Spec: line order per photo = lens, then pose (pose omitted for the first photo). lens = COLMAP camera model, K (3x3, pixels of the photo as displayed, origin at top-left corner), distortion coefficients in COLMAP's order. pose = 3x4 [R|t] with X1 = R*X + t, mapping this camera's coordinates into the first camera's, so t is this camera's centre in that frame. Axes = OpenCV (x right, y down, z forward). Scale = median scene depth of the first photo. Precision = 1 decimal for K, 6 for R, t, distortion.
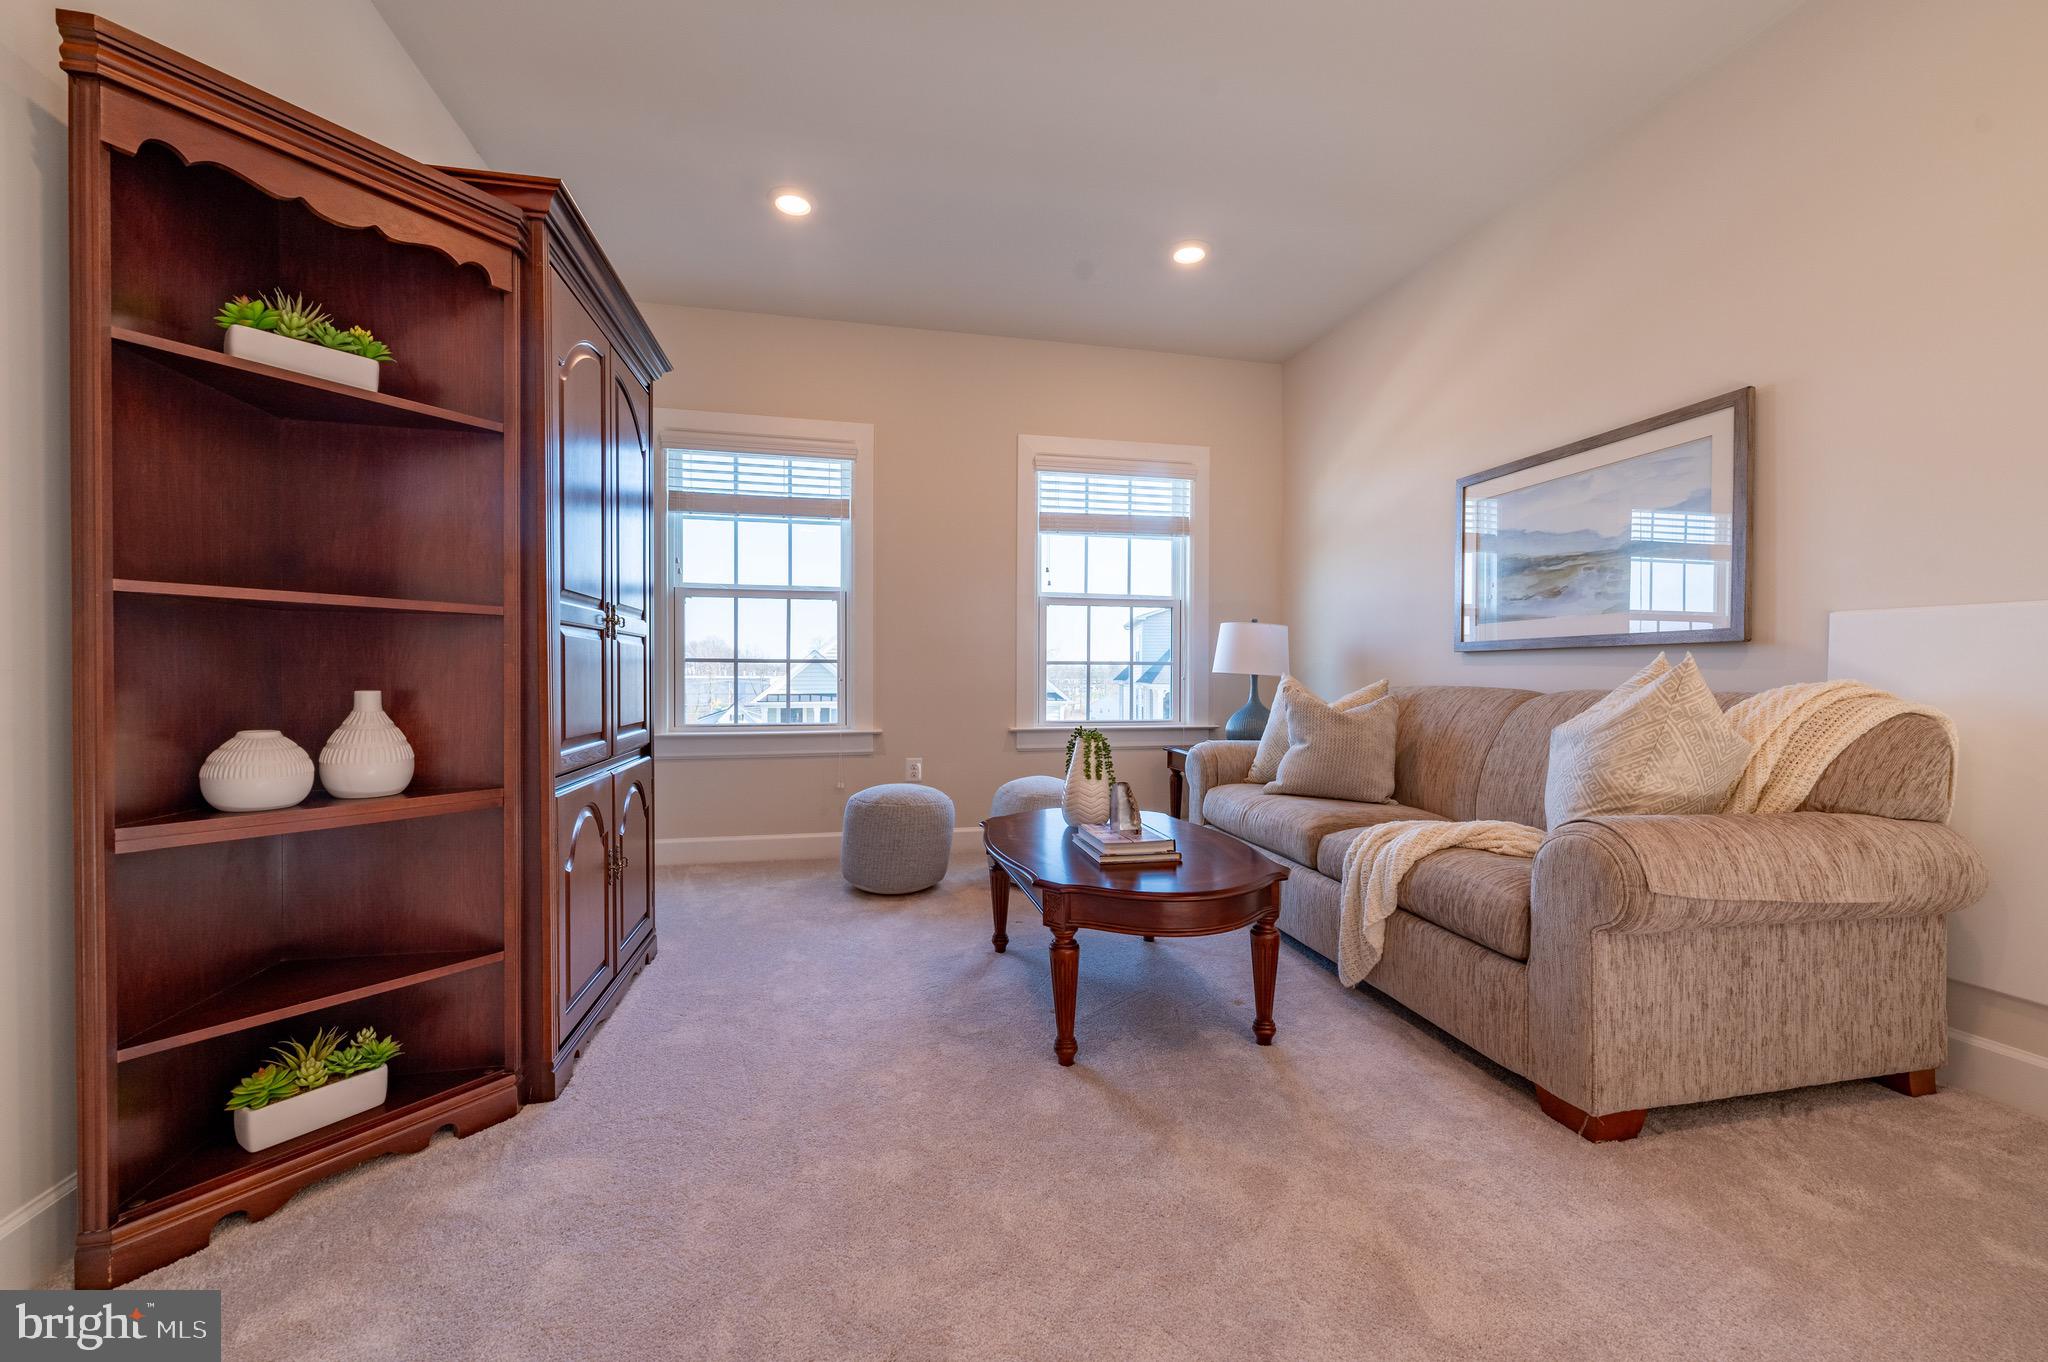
lens RADIAL K [[736.1, 0, 1018.3], [0, 736.1, 667.9], [0, 0, 1]] dist [-0.002003, -0.000026]
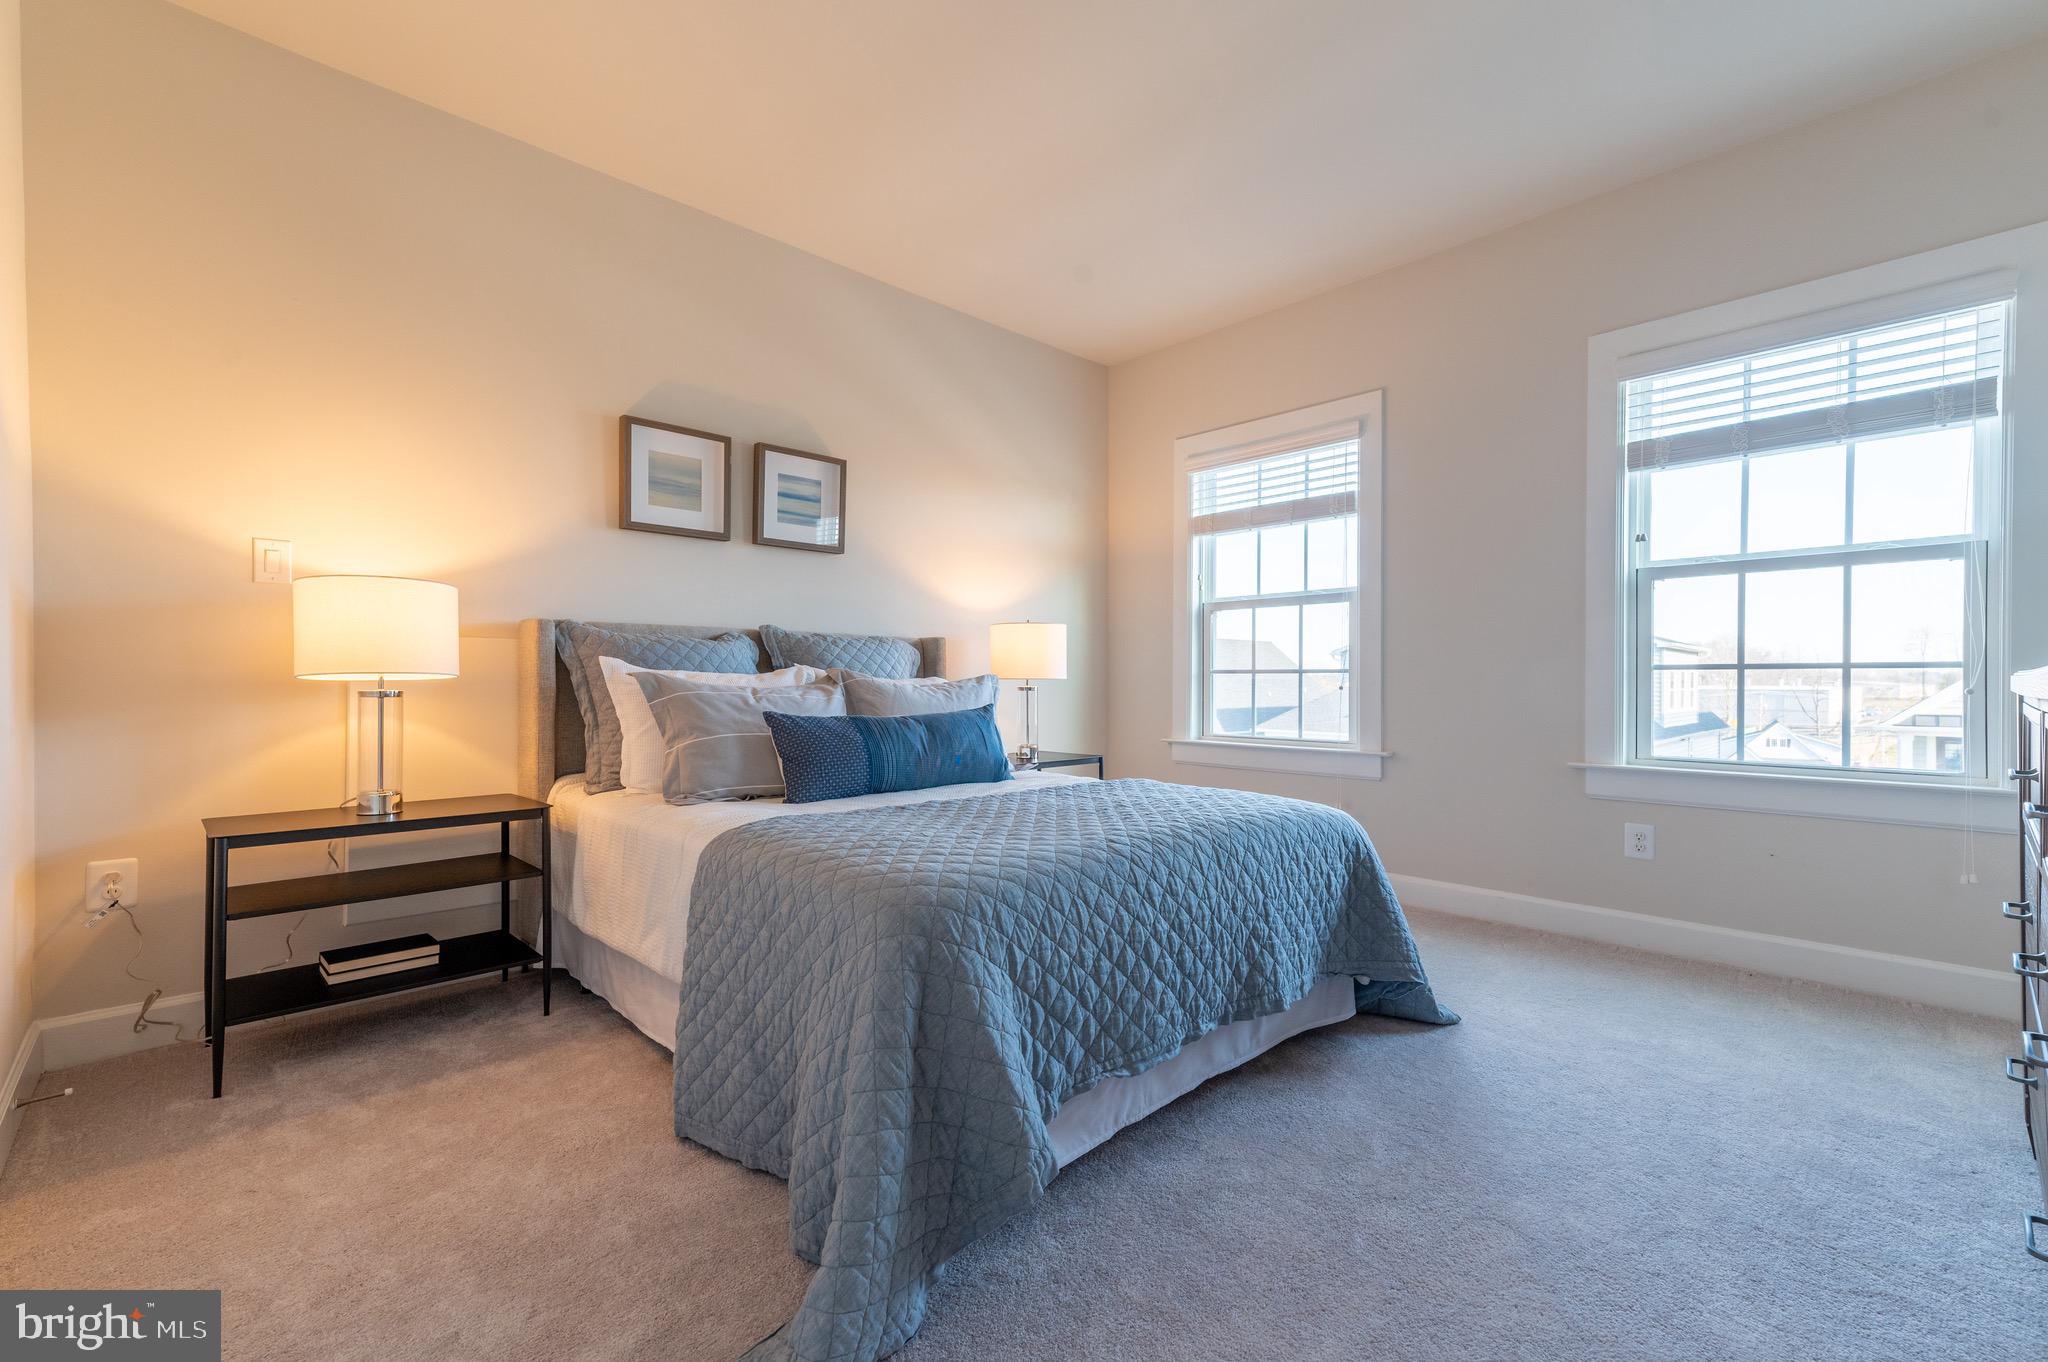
lens RADIAL K [[937.1, 0, 1021.7], [0, 937.1, 691.9], [0, 0, 1]] dist [0.000300, 0.000426]
pose [[0.476496, 0.006163, -0.879155, 0.500116], [0.006066, 0.999929, 0.010298, 0.001967], [0.879156, -0.010240, 0.476424, 0.106777]]
